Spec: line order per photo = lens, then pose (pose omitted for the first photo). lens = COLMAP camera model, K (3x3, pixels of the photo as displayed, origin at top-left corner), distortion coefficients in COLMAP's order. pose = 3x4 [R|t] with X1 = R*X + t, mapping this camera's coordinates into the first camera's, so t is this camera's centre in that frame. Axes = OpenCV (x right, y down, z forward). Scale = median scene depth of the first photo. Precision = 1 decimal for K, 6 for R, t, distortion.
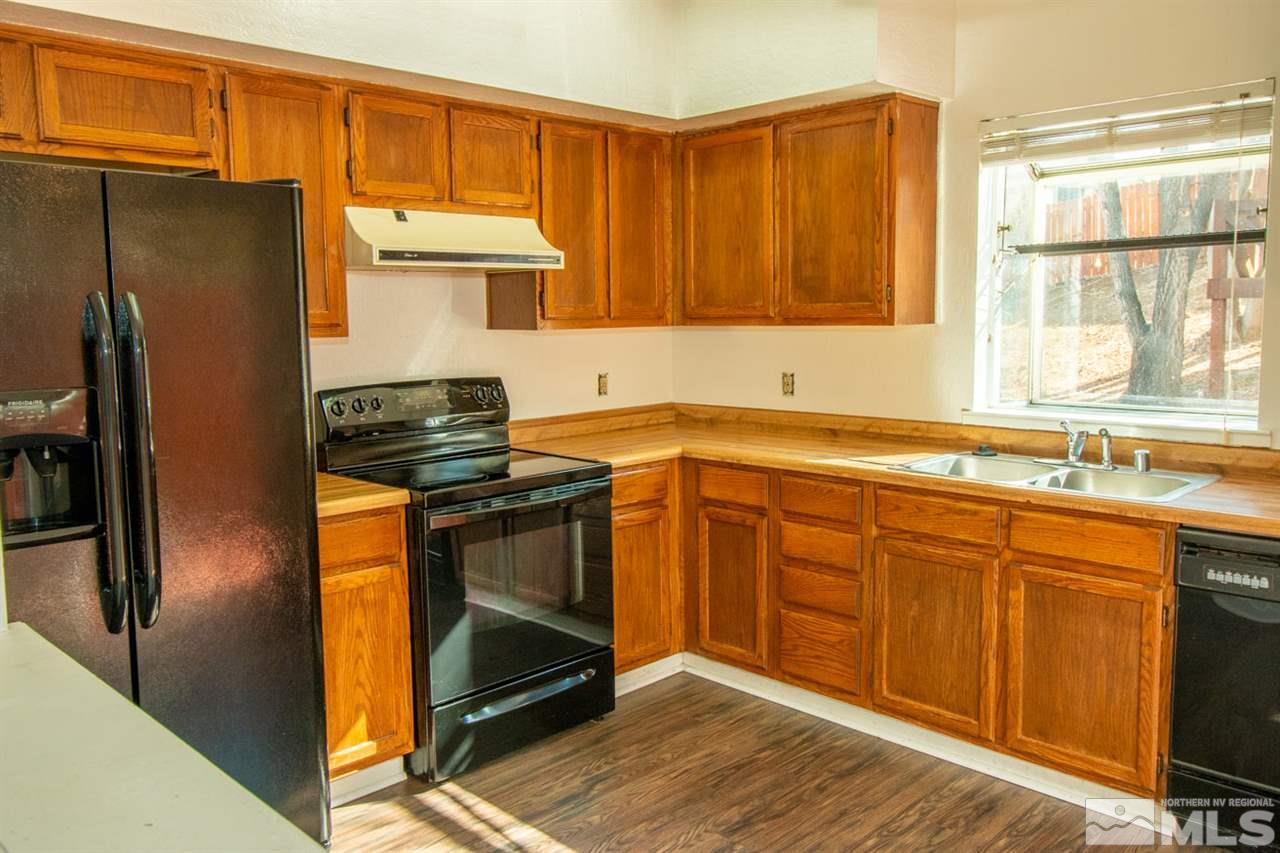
lens RADIAL K [[1011.2, 0, 638.5], [0, 1011.2, 424.9], [0, 0, 1]] dist [0.012594, 0.002783]
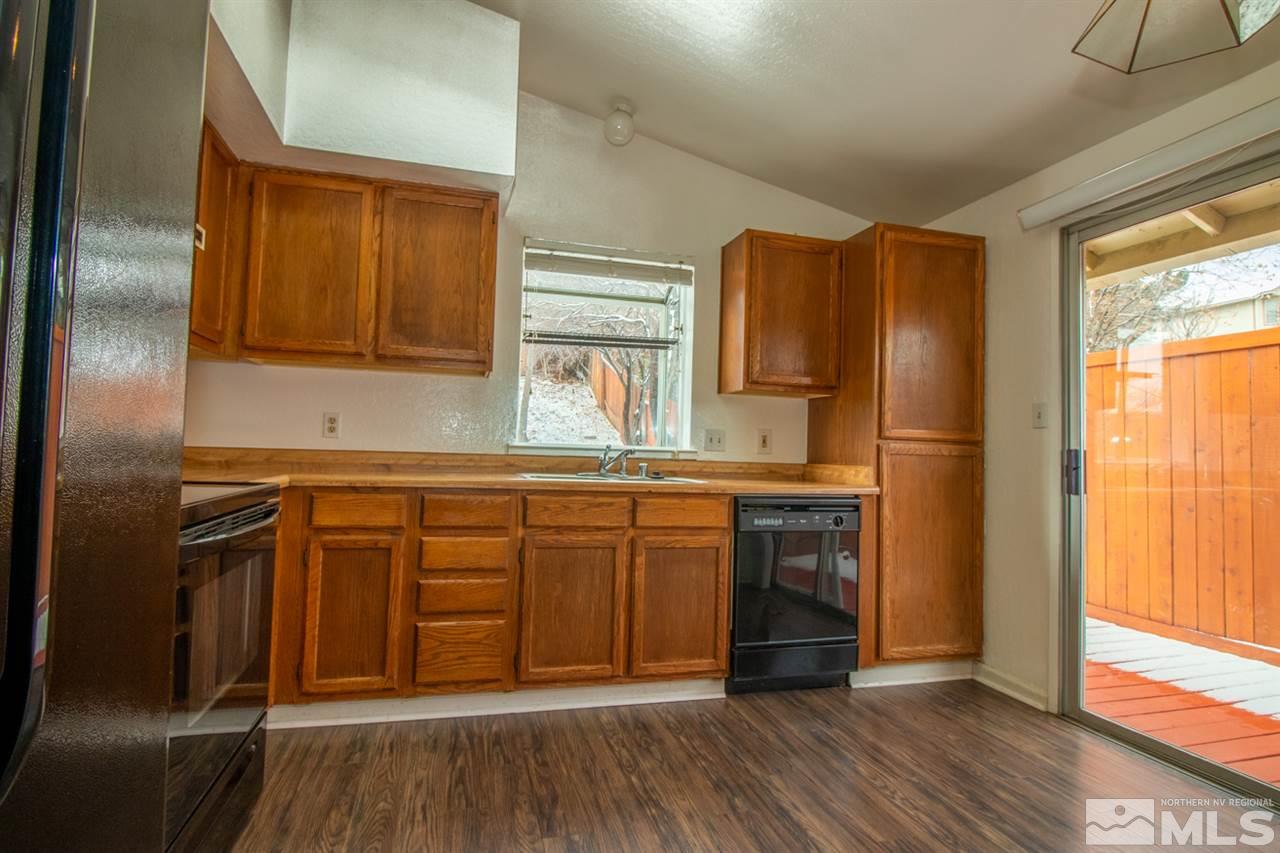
lens RADIAL K [[648.9, 0, 636.7], [0, 648.9, 423.0], [0, 0, 1]] dist [-0.006137, -0.000858]
pose [[0.492076, 0.066020, 0.868045, -0.375278], [0.065593, 0.991474, -0.112590, 0.072571], [-0.868078, 0.112340, 0.483550, 0.493083]]
